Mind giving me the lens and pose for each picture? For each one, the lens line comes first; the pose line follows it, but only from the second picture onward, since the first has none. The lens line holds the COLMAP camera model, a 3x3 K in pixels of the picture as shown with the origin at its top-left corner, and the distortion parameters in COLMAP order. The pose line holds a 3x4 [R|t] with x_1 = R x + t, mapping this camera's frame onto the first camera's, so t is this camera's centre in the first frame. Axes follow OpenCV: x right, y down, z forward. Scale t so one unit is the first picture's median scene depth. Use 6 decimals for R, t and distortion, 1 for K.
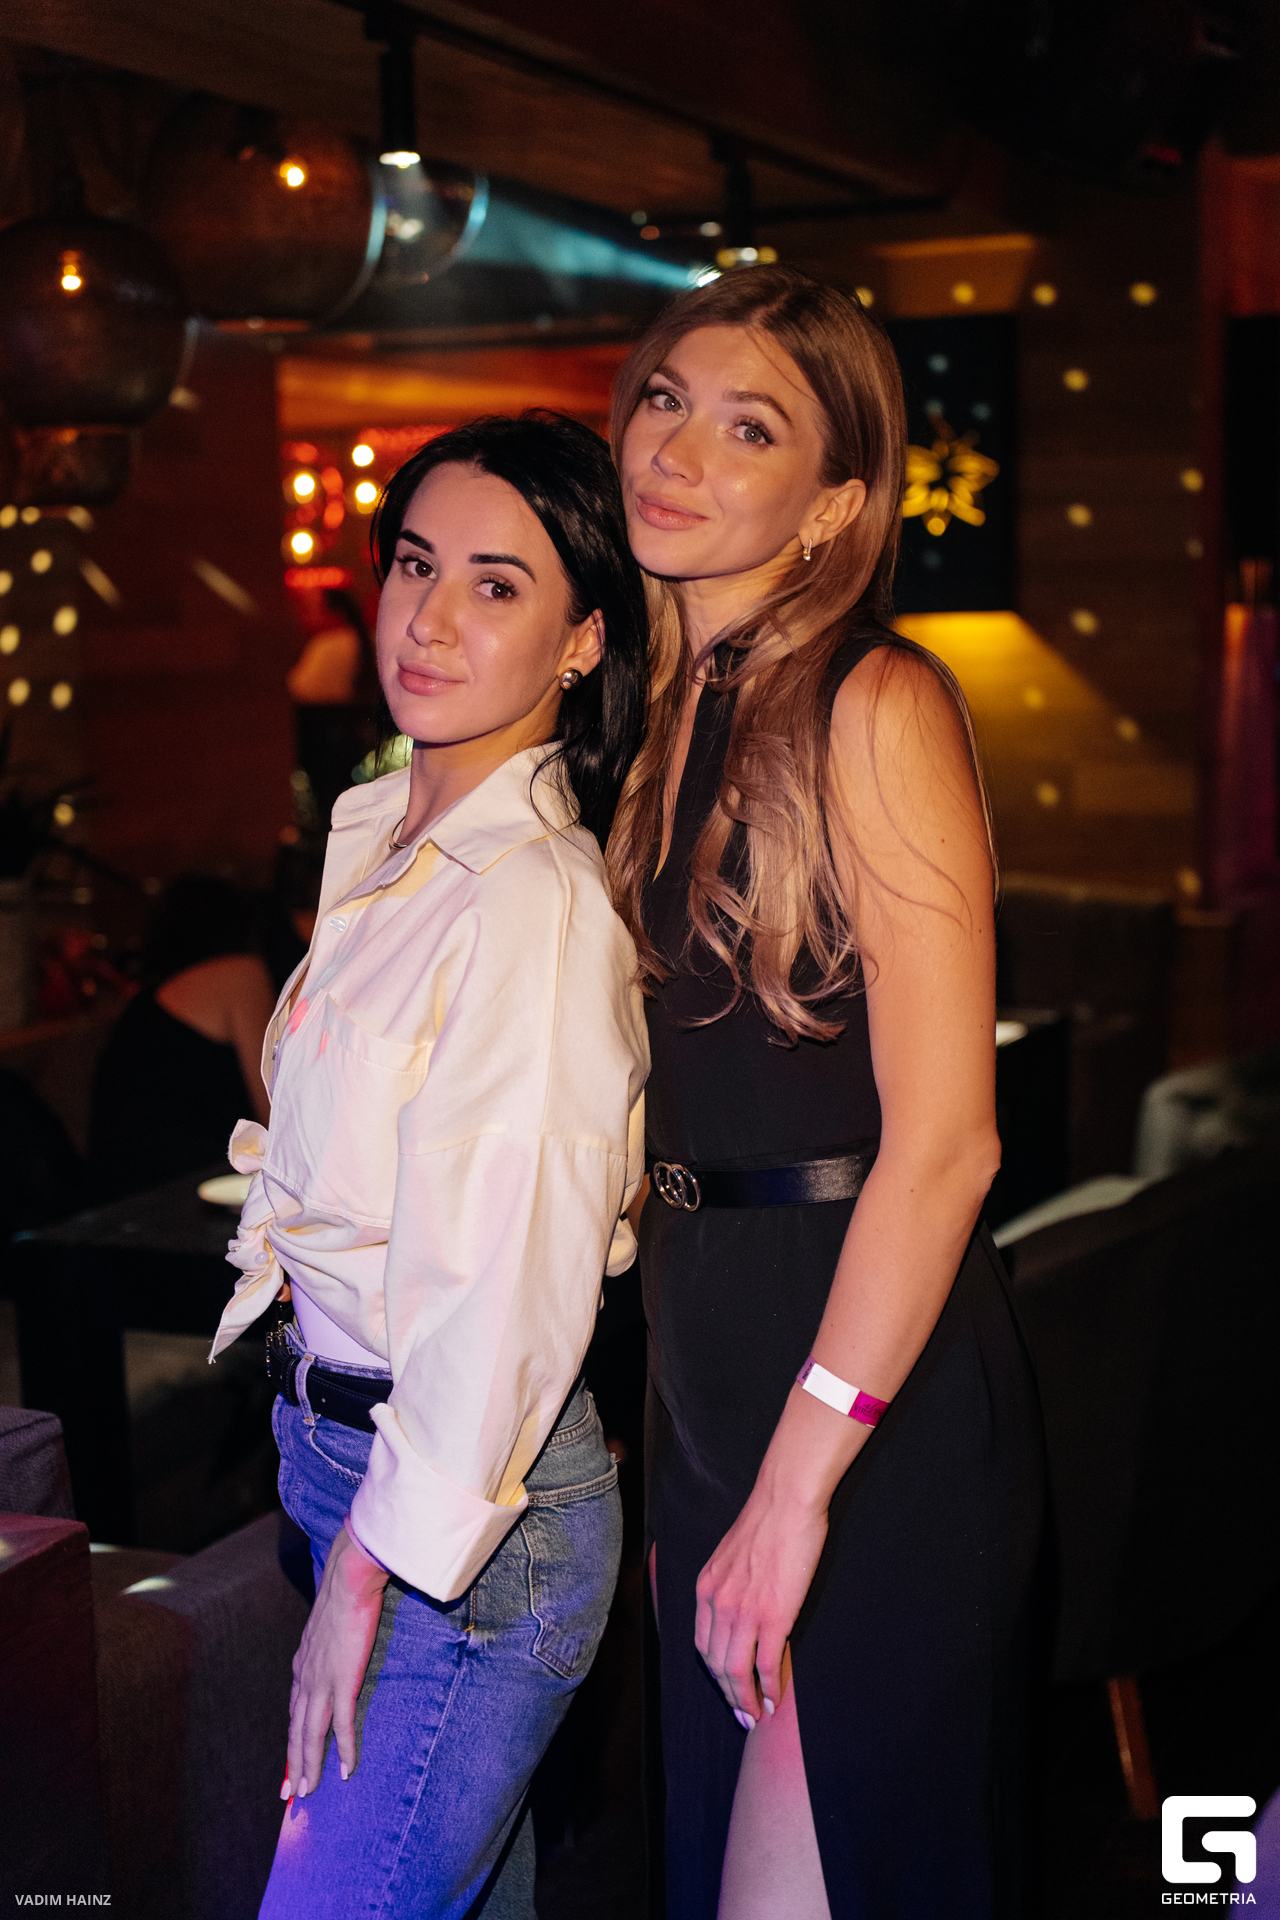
lens RADIAL K [[2824.8, 0, 629.4], [0, 2824.8, 971.2], [0, 0, 1]] dist [-0.017530, 0.000000]
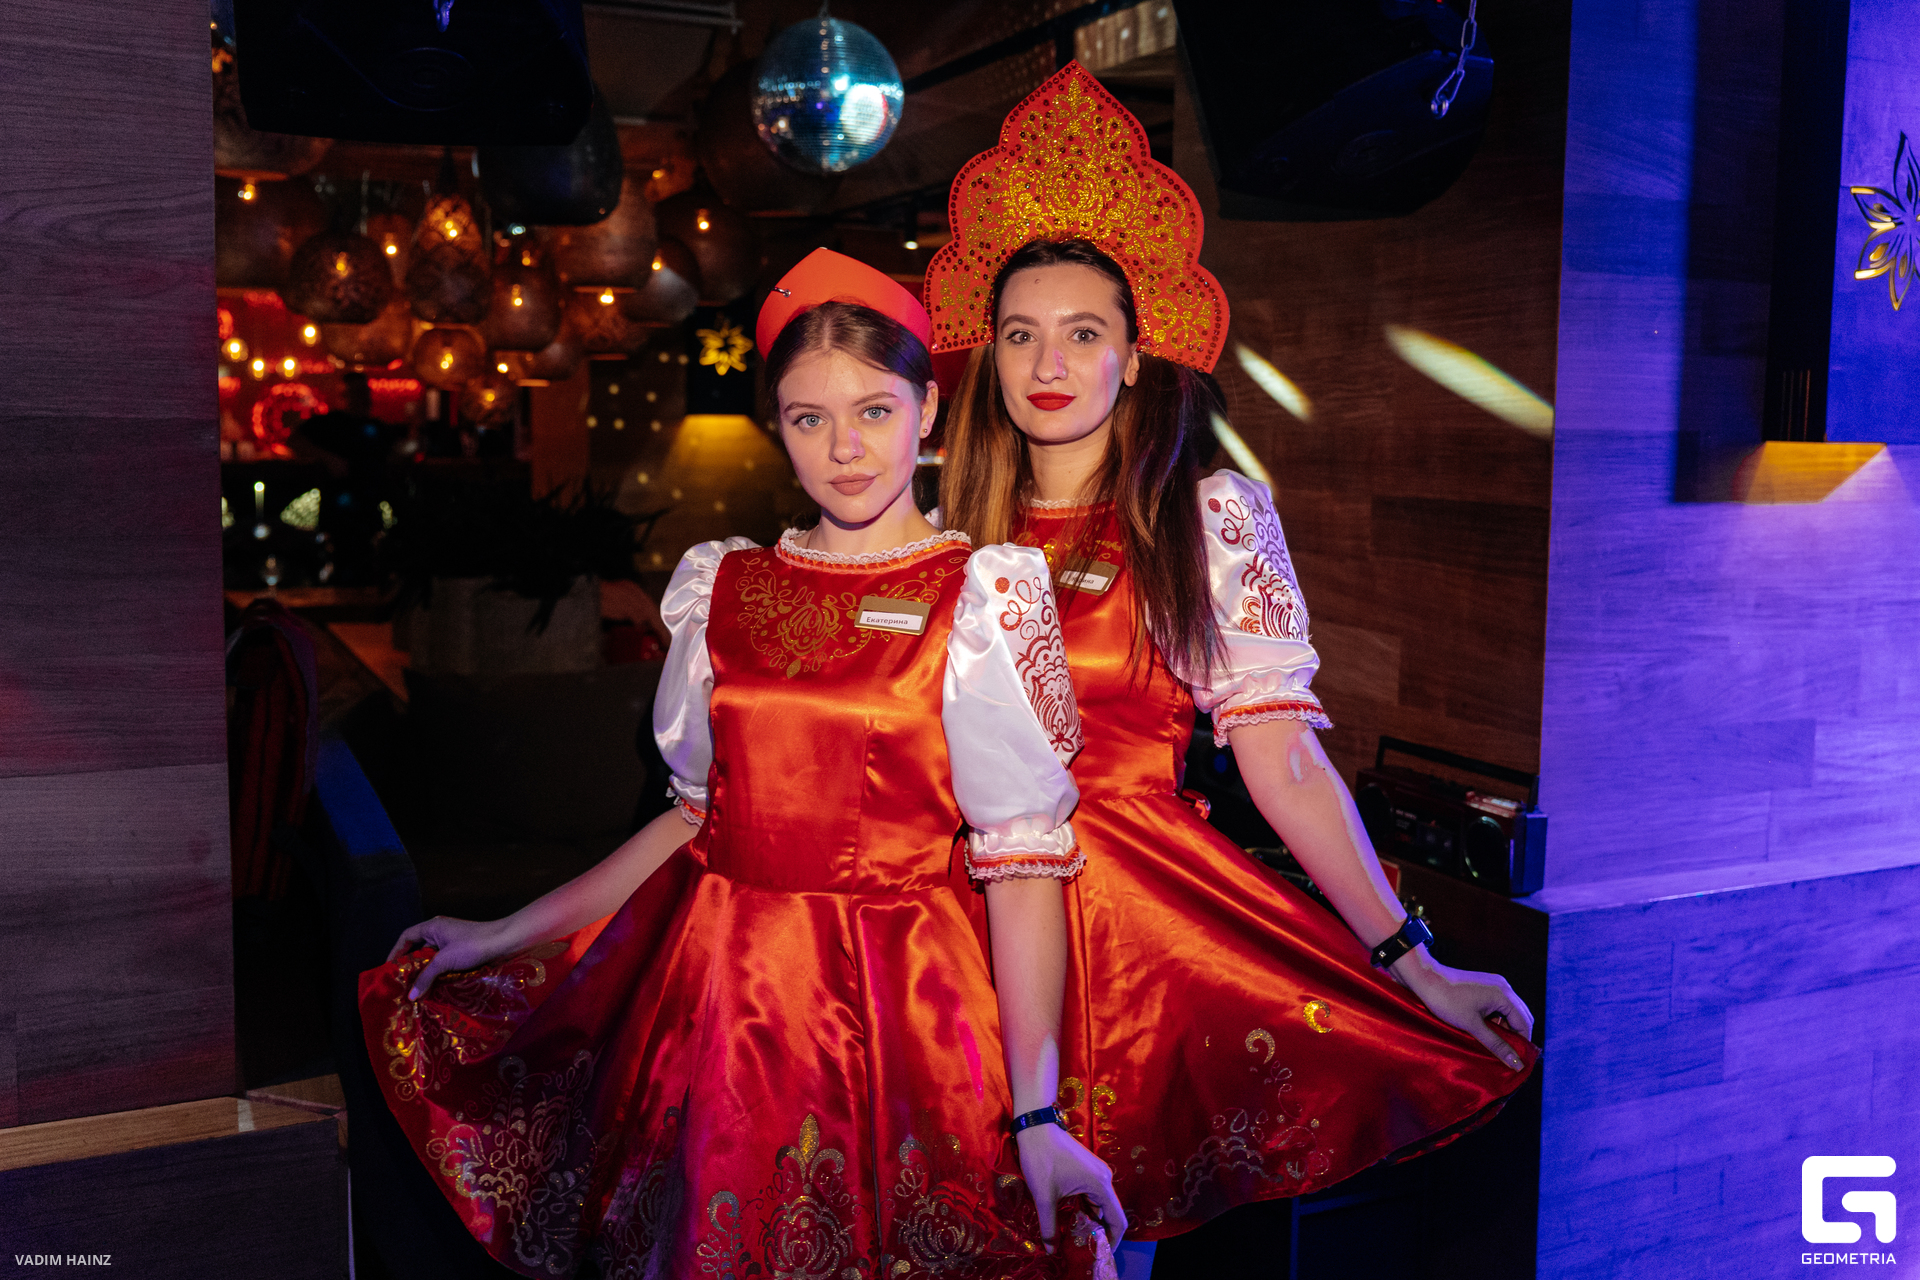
lens RADIAL K [[1495.9, 0, 962.5], [0, 1495.9, 627.9], [0, 0, 1]] dist [-0.032195, 0.011706]
pose [[0.625417, -0.072026, 0.776959, -0.613511], [0.071697, 0.996823, 0.034695, -0.002097], [-0.776990, 0.034007, 0.628594, 0.215966]]
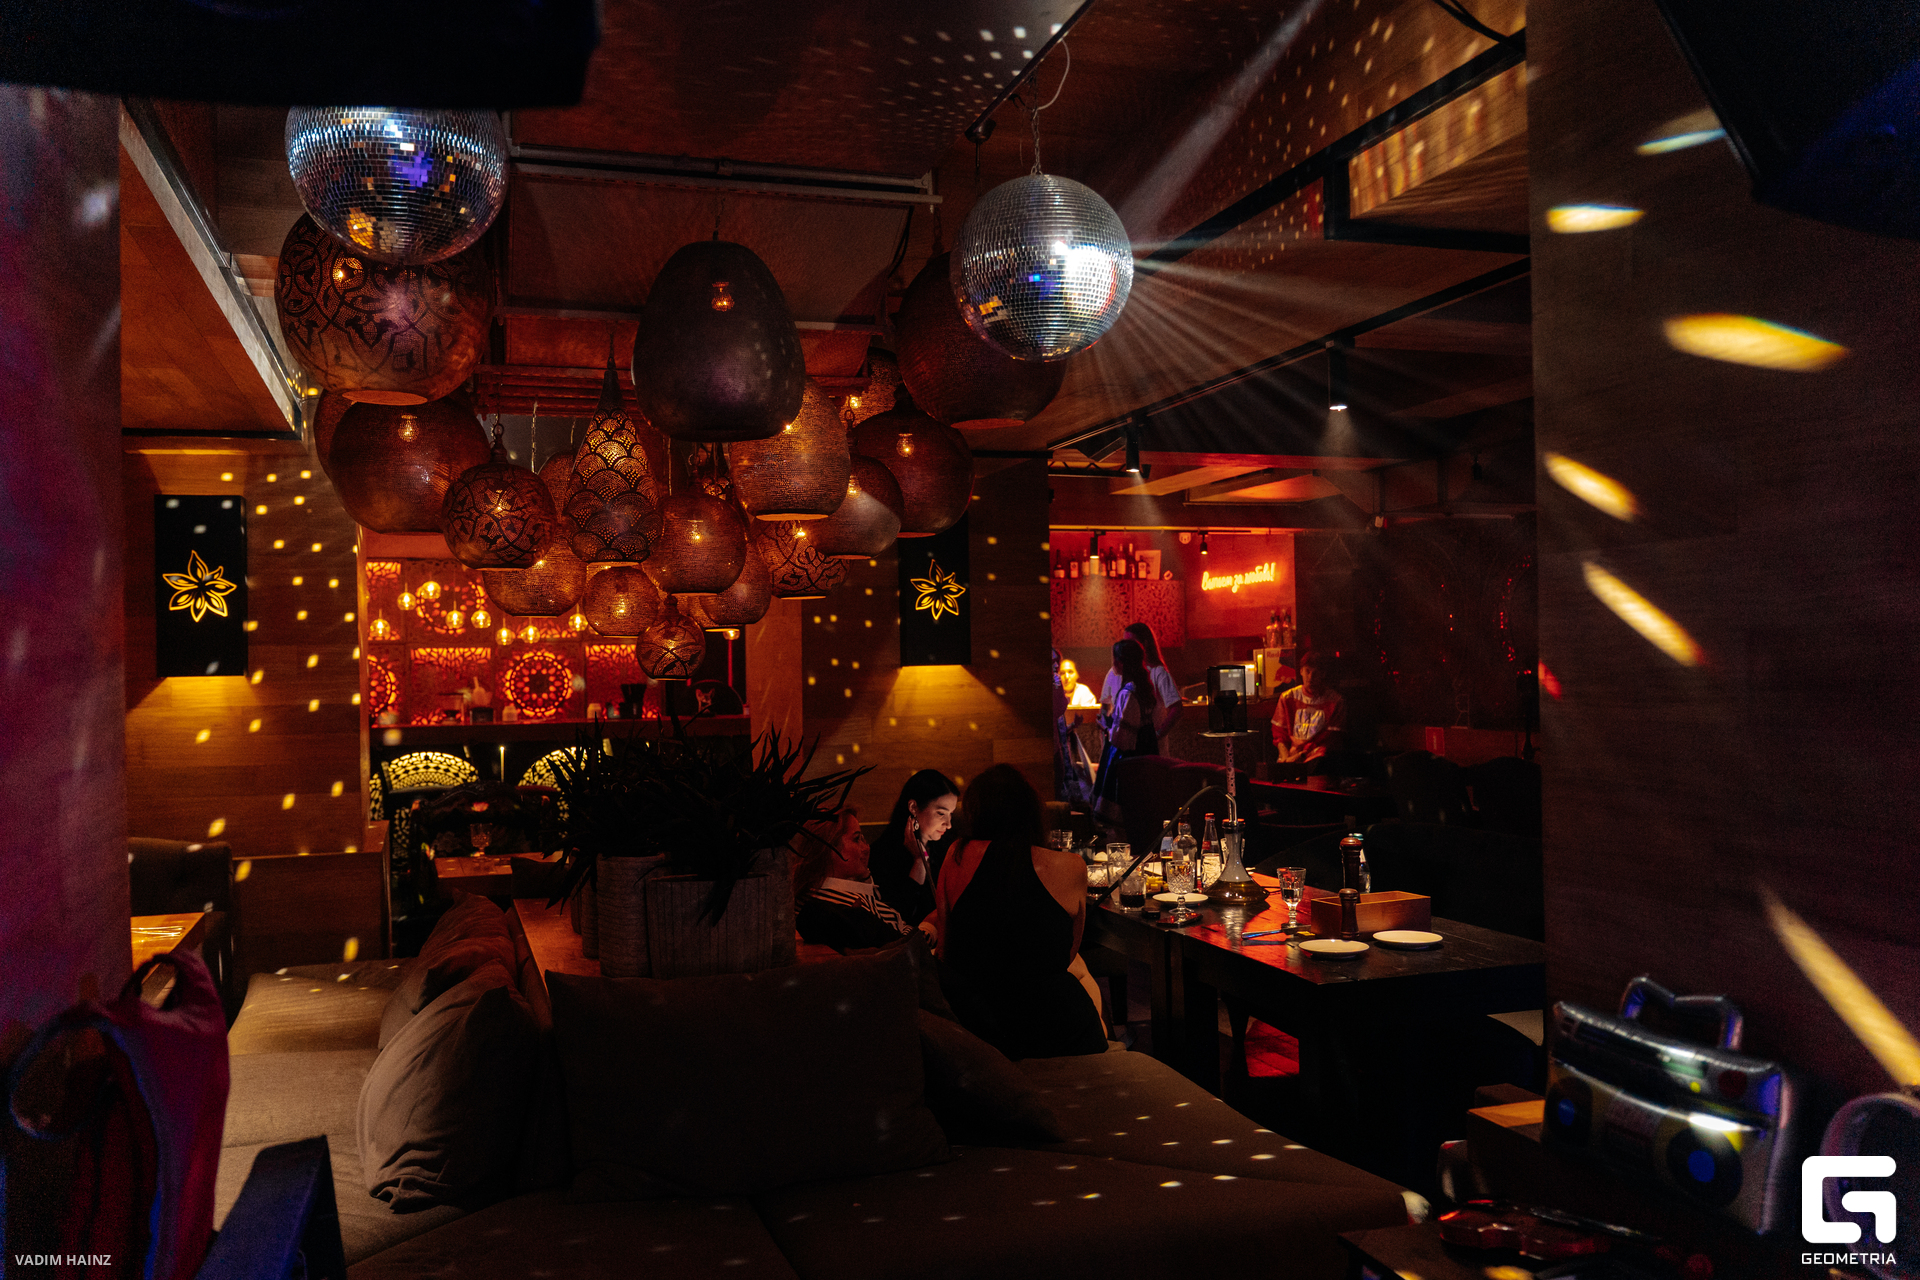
lens RADIAL K [[1495.9, 0, 955.0], [0, 1495.9, 635.3], [0, 0, 1]] dist [-0.032195, 0.011706]
pose [[0.734983, 0.024907, 0.677628, -0.568353], [0.091803, 0.986469, -0.135833, -0.007116], [-0.671843, 0.162043, 0.722751, 0.261345]]
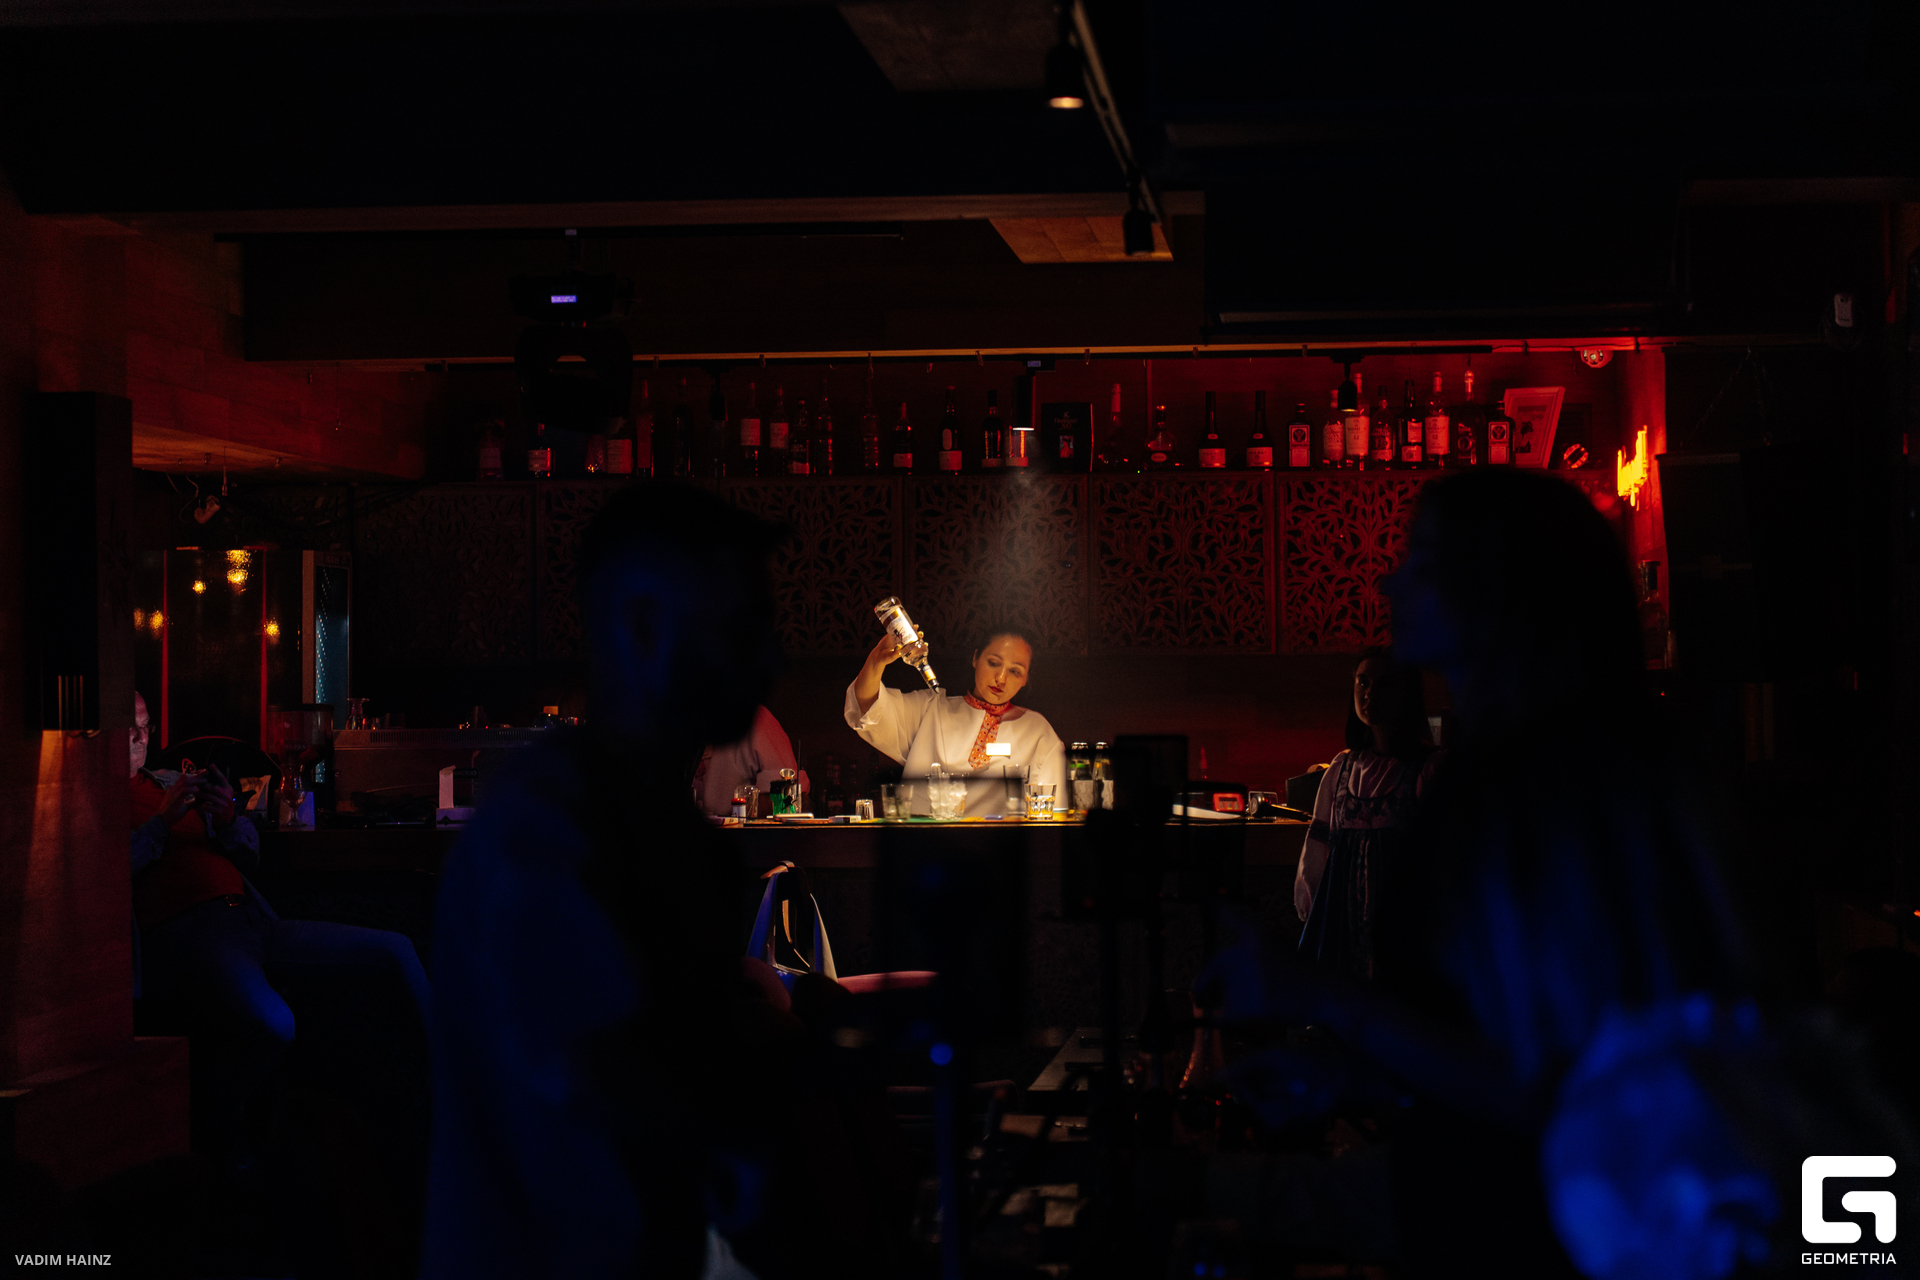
lens RADIAL K [[4130.3, 0, 971.0], [0, 4130.3, 631.4], [0, 0, 1]] dist [0.015370, 0.000000]
pose [[0.945696, 0.016577, 0.324630, 0.076739], [0.031888, 0.989151, -0.143403, 0.031127], [-0.323485, 0.145967, 0.934907, -0.271431]]
